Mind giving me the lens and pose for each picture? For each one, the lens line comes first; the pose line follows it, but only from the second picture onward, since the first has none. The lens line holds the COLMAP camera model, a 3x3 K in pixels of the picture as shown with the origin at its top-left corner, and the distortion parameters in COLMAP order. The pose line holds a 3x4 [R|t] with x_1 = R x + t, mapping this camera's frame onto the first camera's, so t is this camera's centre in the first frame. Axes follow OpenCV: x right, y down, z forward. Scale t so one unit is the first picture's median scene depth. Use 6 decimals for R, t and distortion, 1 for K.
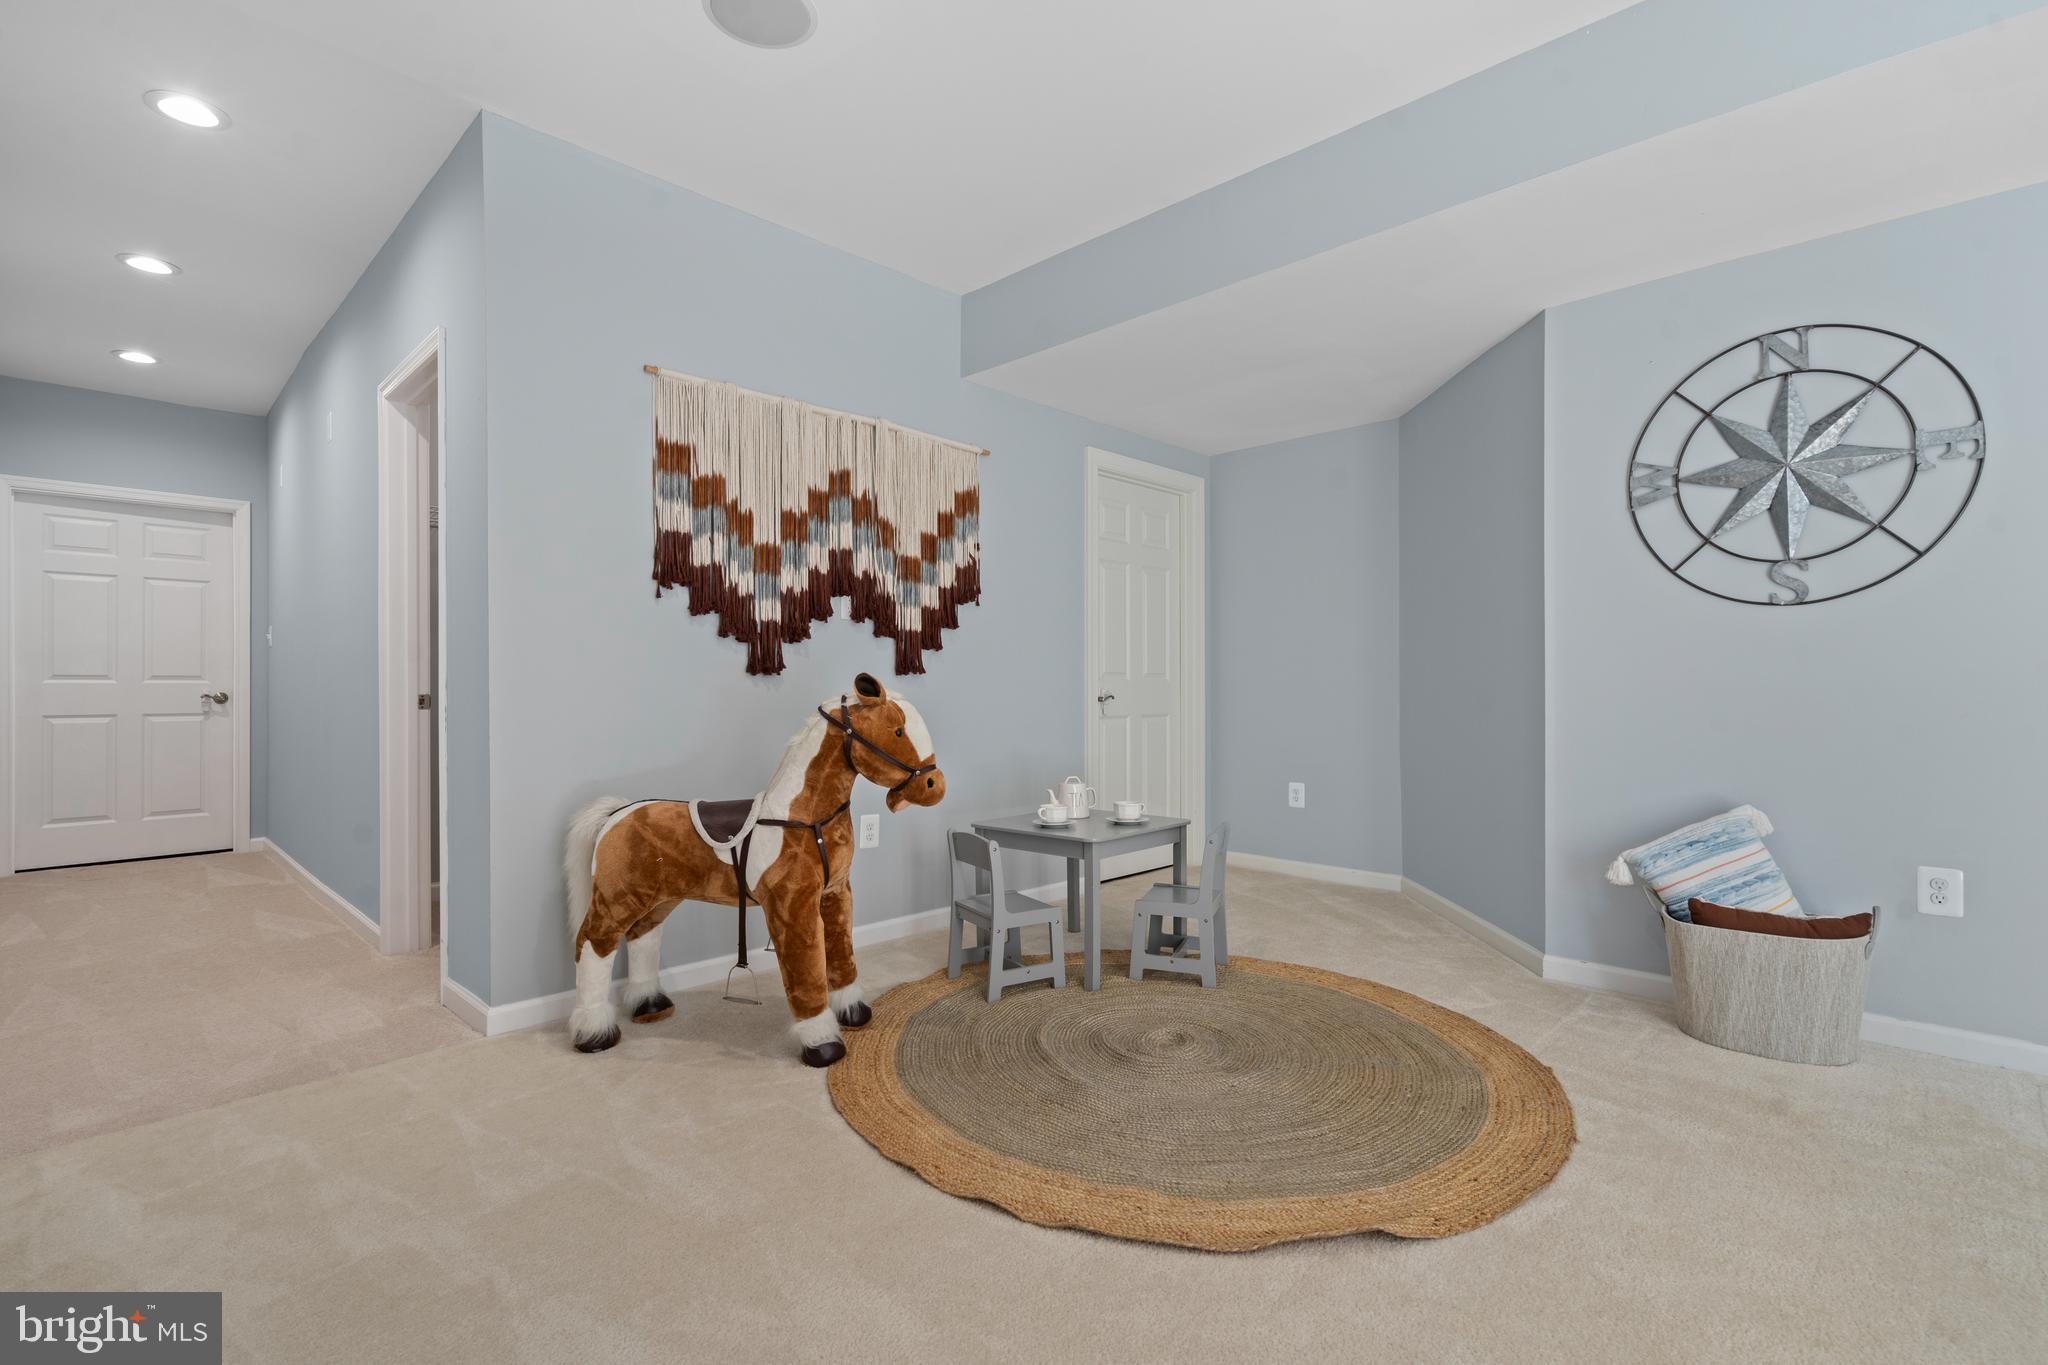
lens RADIAL K [[933.9, 0, 1024.0], [0, 933.9, 682.5], [0, 0, 1]] dist [-0.001201, -0.000158]
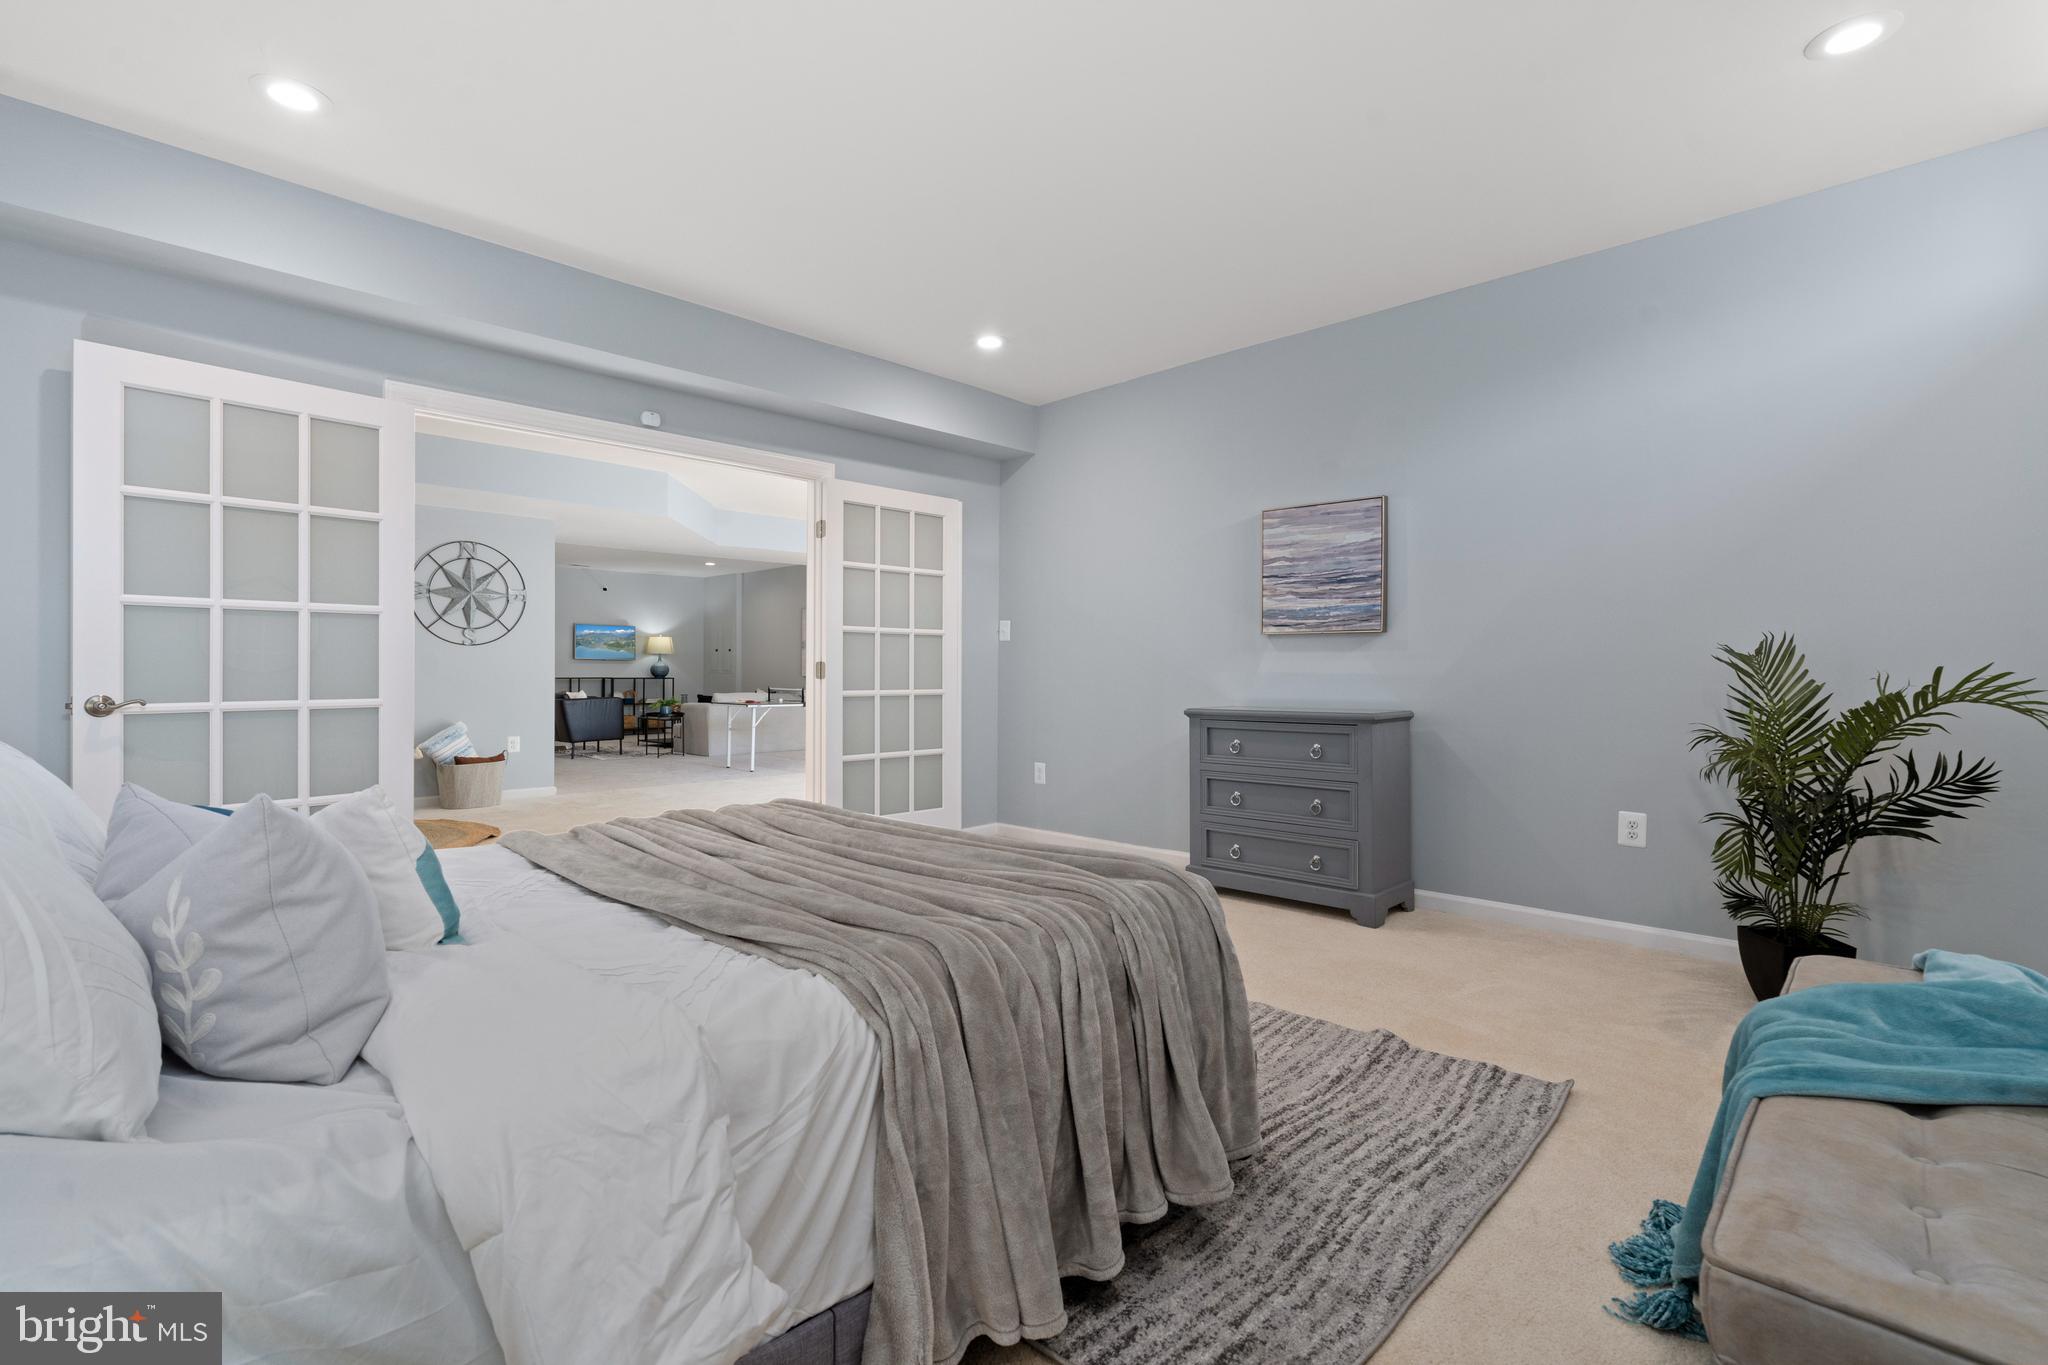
lens RADIAL K [[919.5, 0, 1024.4], [0, 919.5, 672.0], [0, 0, 1]] dist [-0.000097, -0.000041]
pose [[0.000599, 0.000414, 1.000000, -1.819554], [-0.001088, 0.999999, -0.000413, -0.007424], [-0.999999, -0.001088, 0.000600, -0.591660]]
